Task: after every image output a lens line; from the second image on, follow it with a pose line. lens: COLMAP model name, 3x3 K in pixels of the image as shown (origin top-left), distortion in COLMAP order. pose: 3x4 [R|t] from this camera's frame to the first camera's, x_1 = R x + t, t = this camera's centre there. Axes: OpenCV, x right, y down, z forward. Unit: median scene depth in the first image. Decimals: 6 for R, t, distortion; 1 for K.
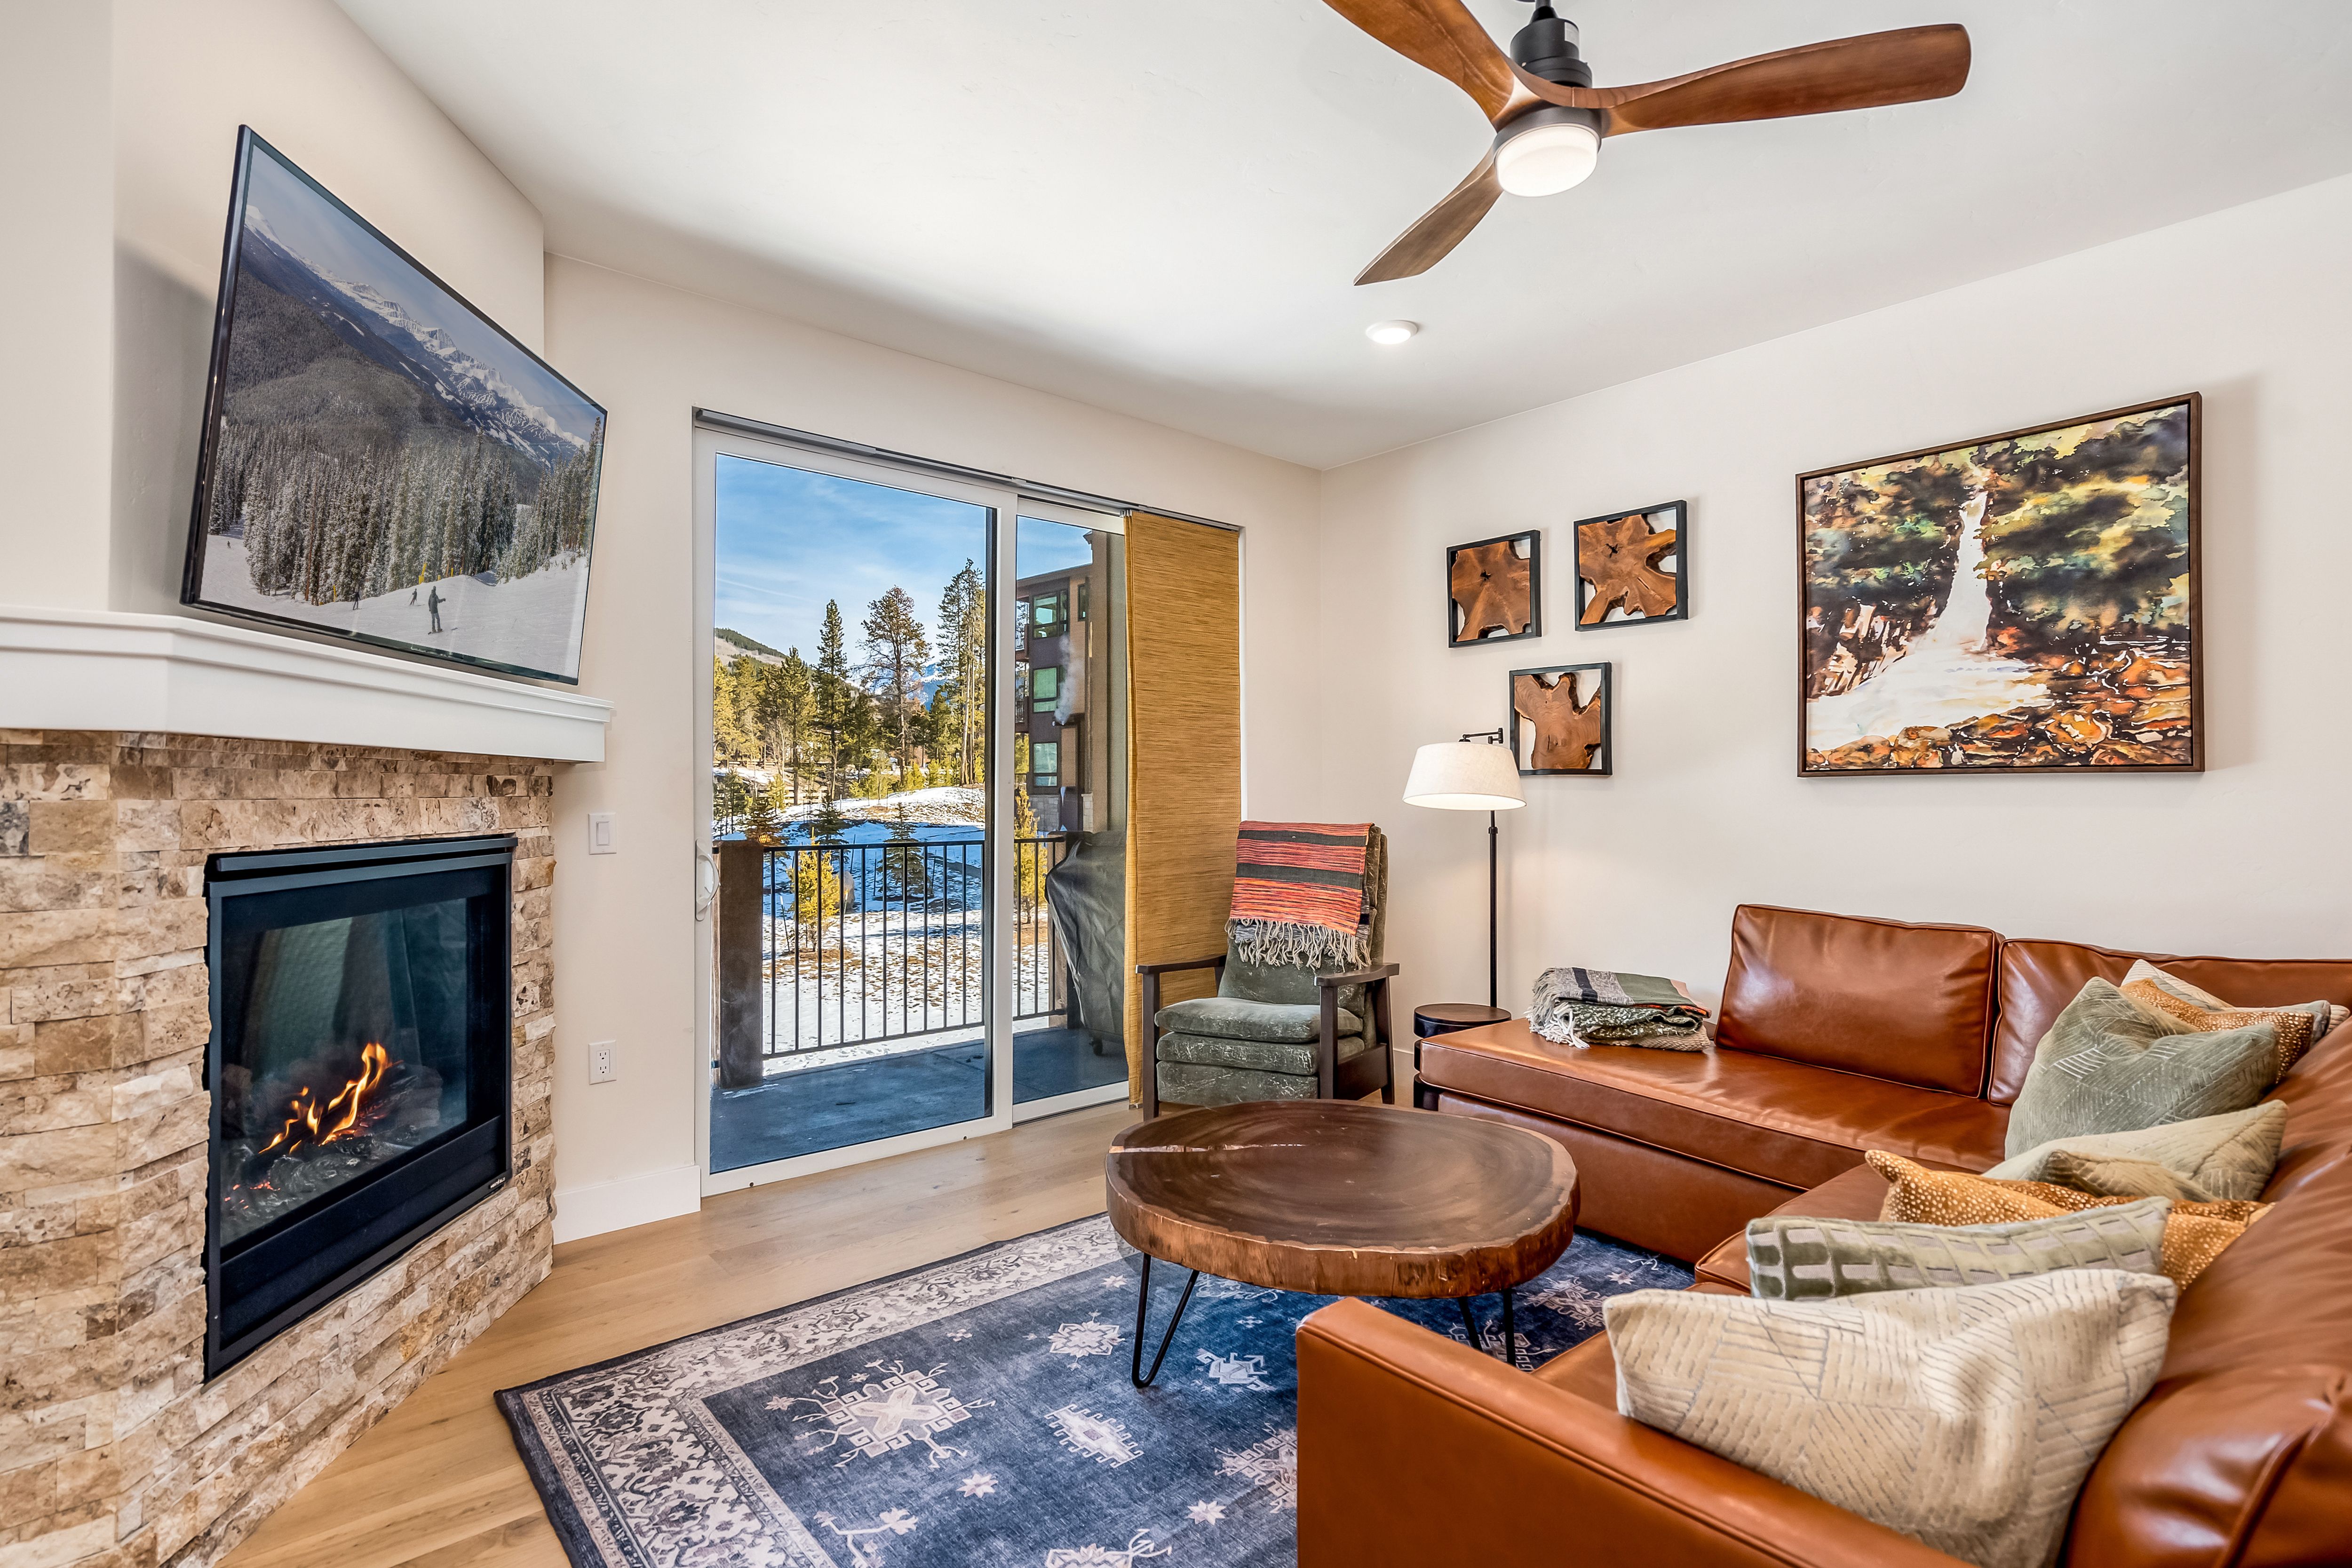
lens RADIAL K [[1121.2, 0, 1176.0], [0, 1121.2, 784.0], [0, 0, 1]] dist [-0.001108, 0.000840]
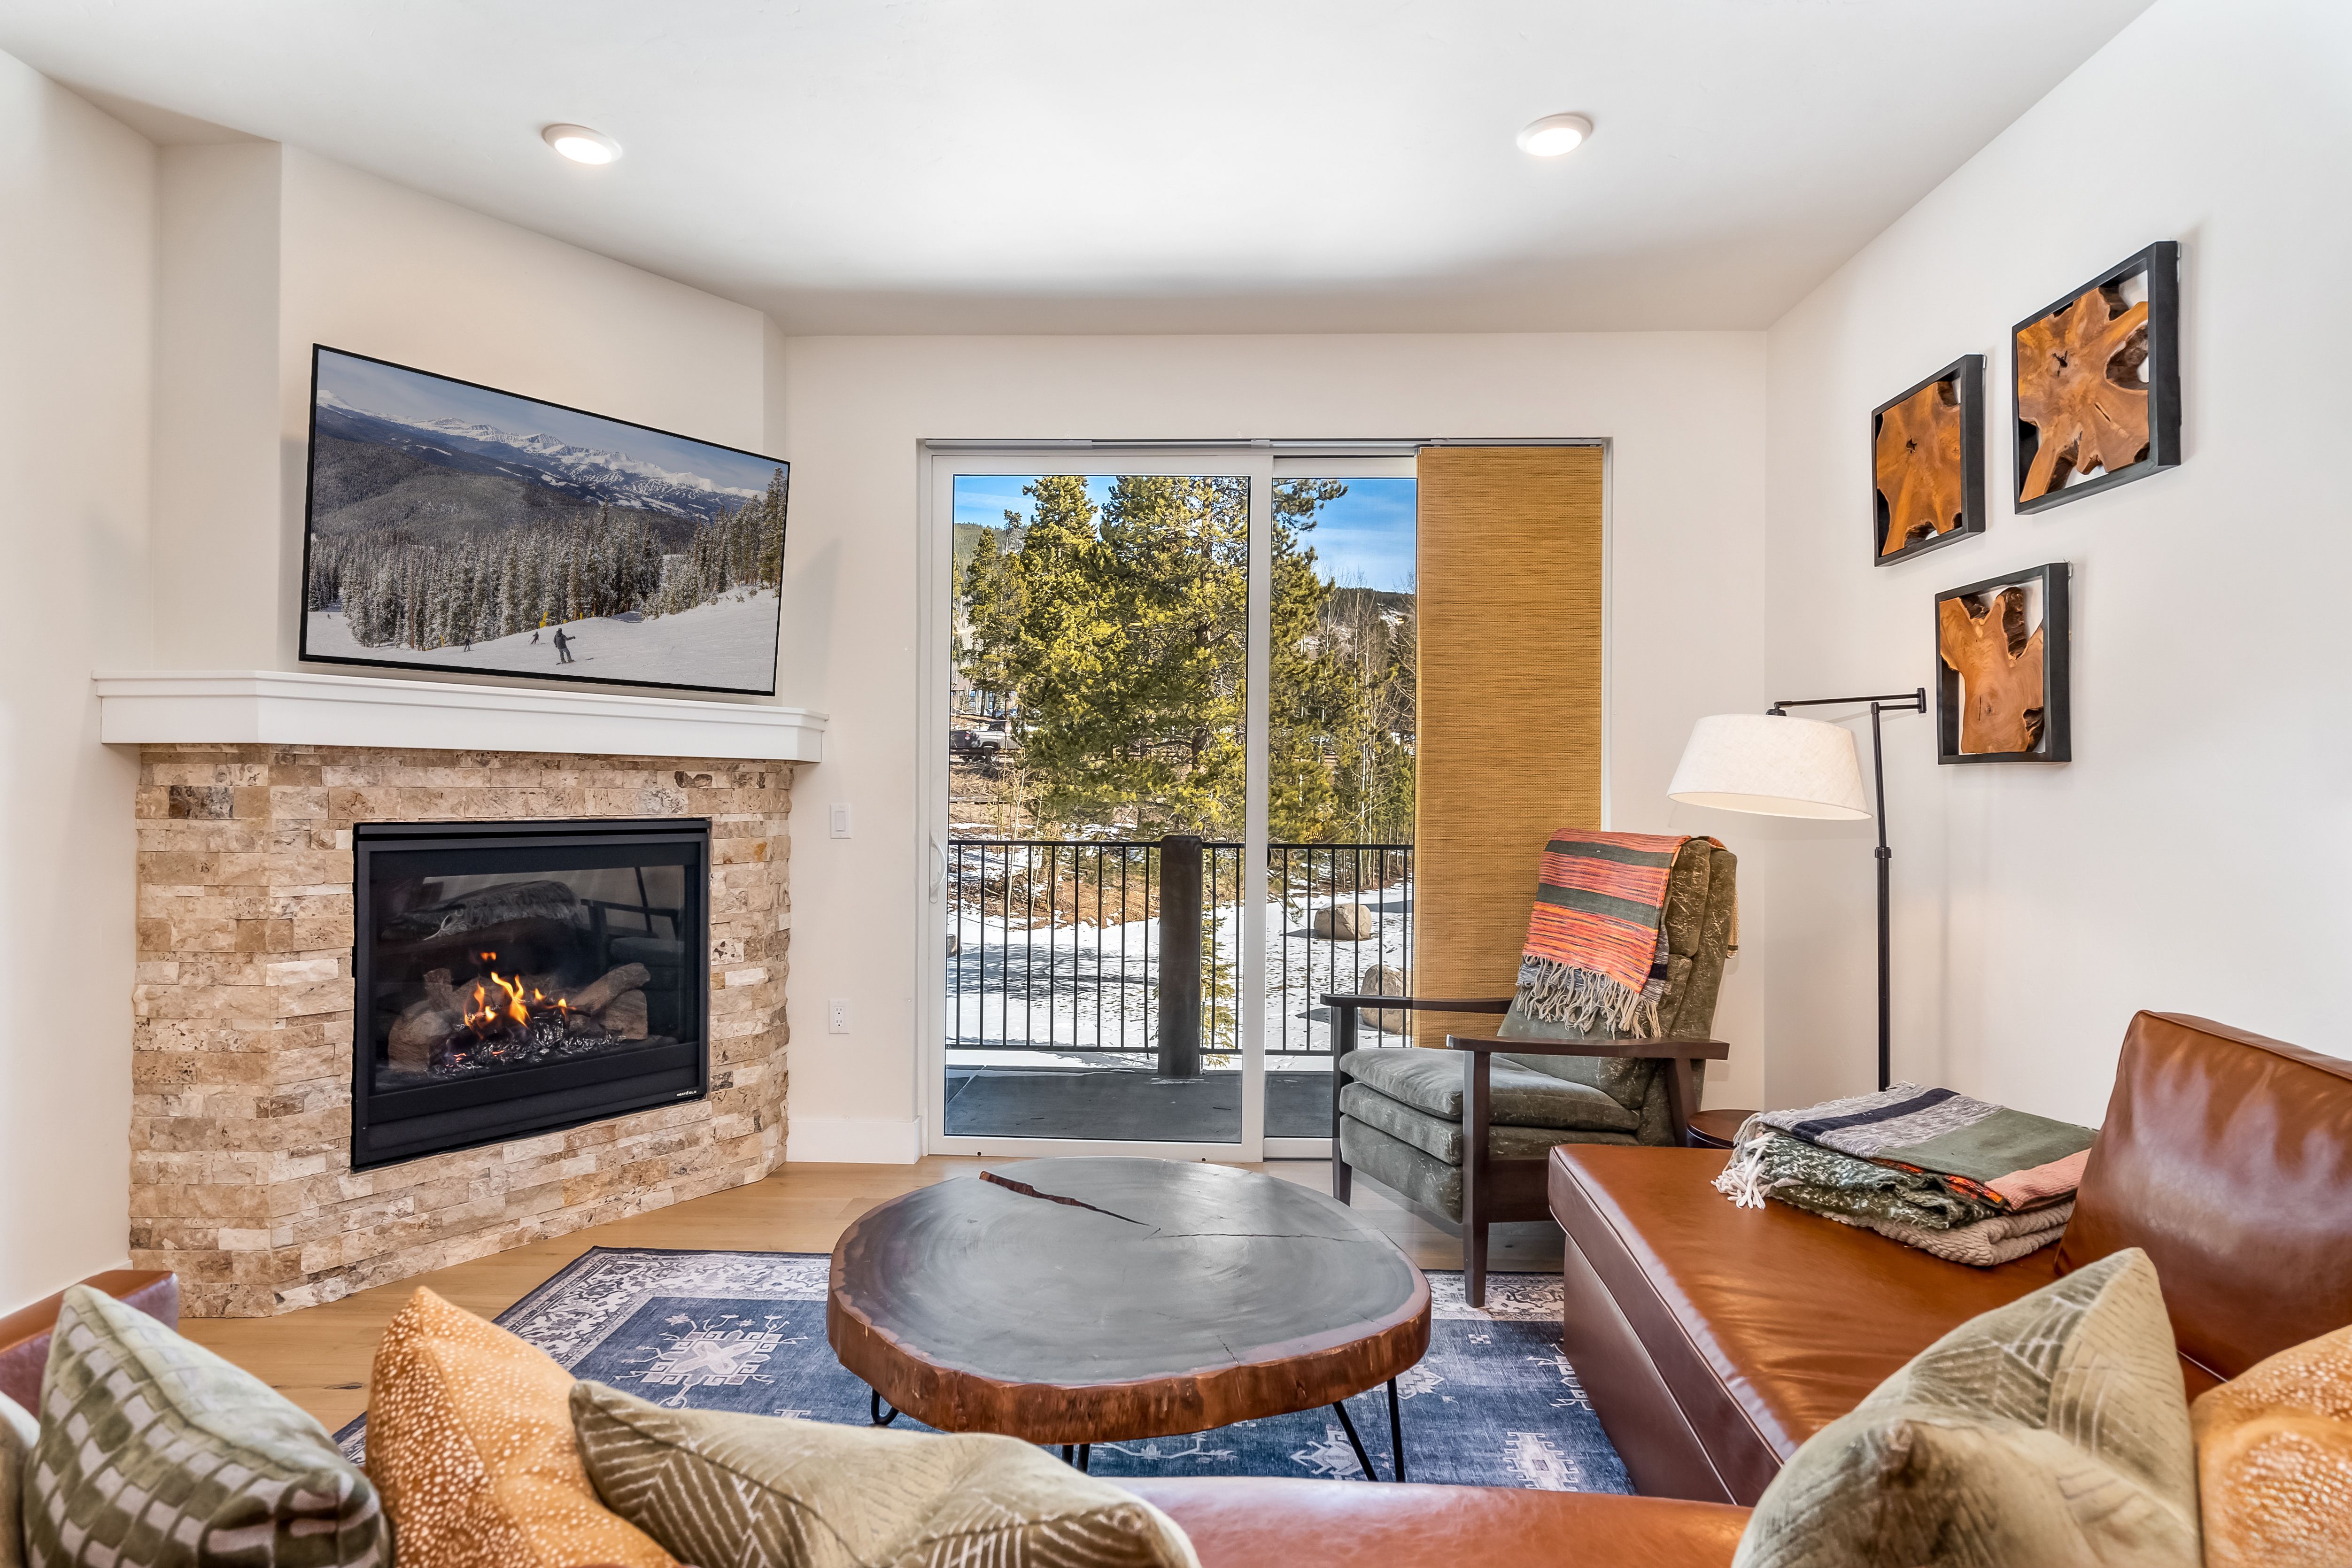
lens RADIAL K [[1198.3, 0, 1187.7], [0, 1198.3, 797.1], [0, 0, 1]] dist [-0.004287, -0.001985]
pose [[0.734555, 0.008472, -0.678496, 0.838457], [-0.002078, 0.999945, 0.010237, 0.007843], [0.678546, -0.006110, 0.734532, 0.456929]]
